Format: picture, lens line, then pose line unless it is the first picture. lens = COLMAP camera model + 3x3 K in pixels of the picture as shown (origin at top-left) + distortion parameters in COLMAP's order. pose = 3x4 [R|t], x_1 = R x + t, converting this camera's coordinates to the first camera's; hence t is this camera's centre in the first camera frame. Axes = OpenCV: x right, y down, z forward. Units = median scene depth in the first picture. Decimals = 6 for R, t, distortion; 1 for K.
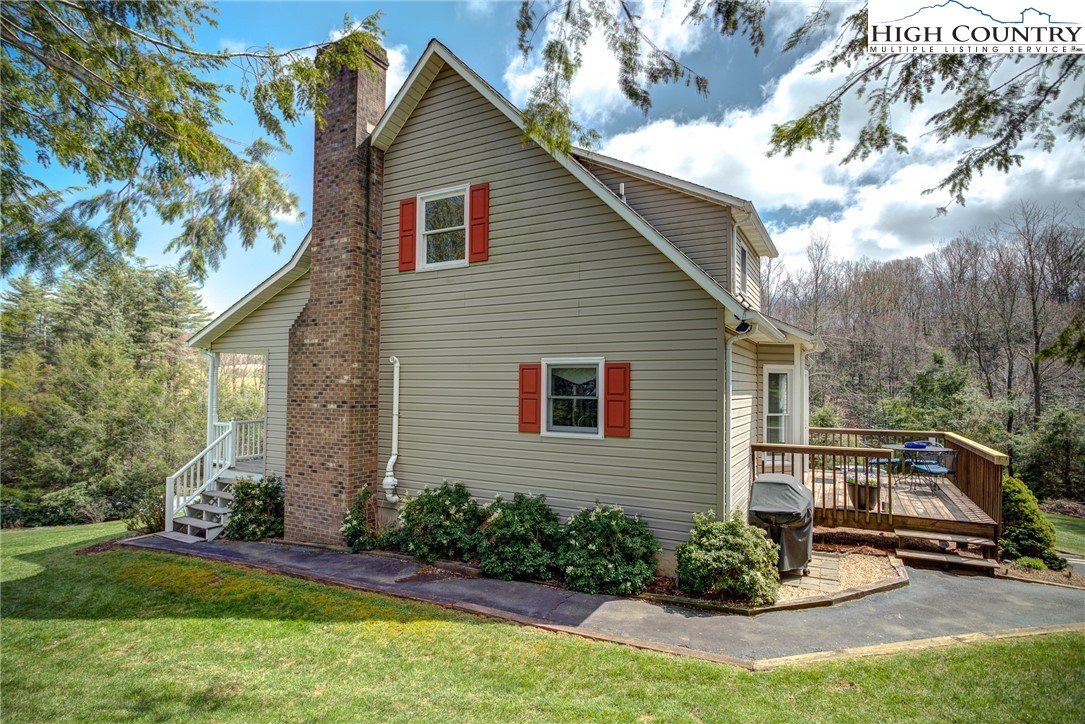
lens RADIAL K [[560.0, 0, 542.5], [0, 560.0, 362.0], [0, 0, 1]] dist [-0.000395, 0.000106]
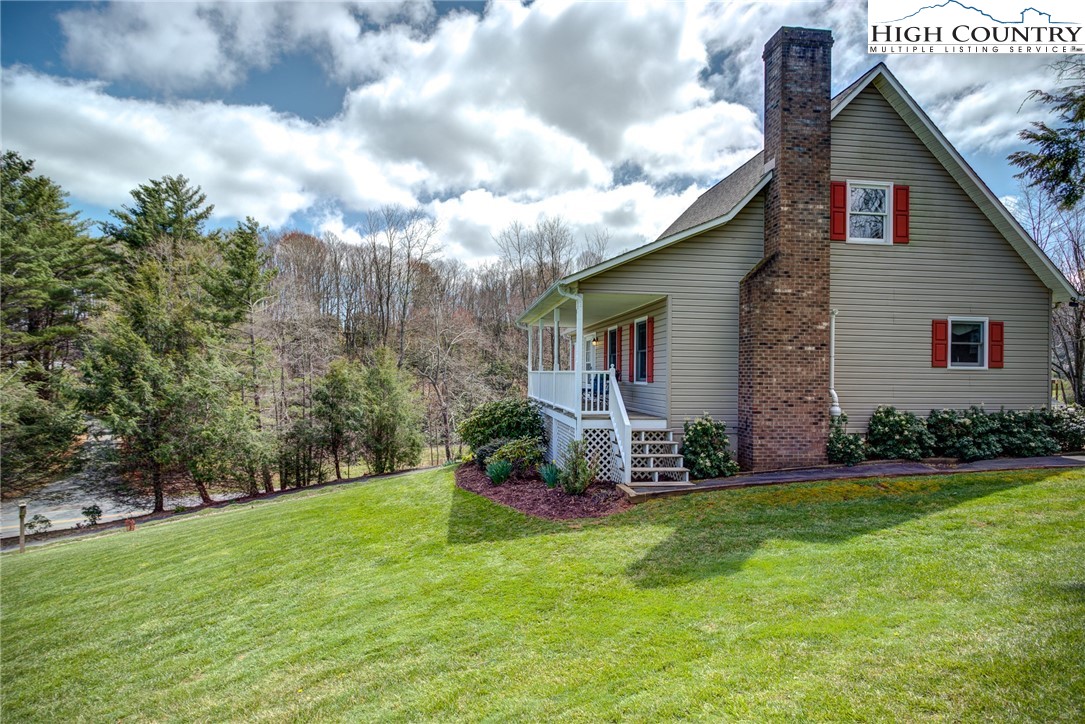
lens RADIAL K [[550.9, 0, 539.0], [0, 550.9, 364.7], [0, 0, 1]] dist [-0.016497, 0.008823]
pose [[0.812644, 0.007786, 0.582709, -1.500292], [-0.029013, 0.999211, 0.027111, 0.098326], [-0.582038, -0.038937, 0.812229, 0.398164]]
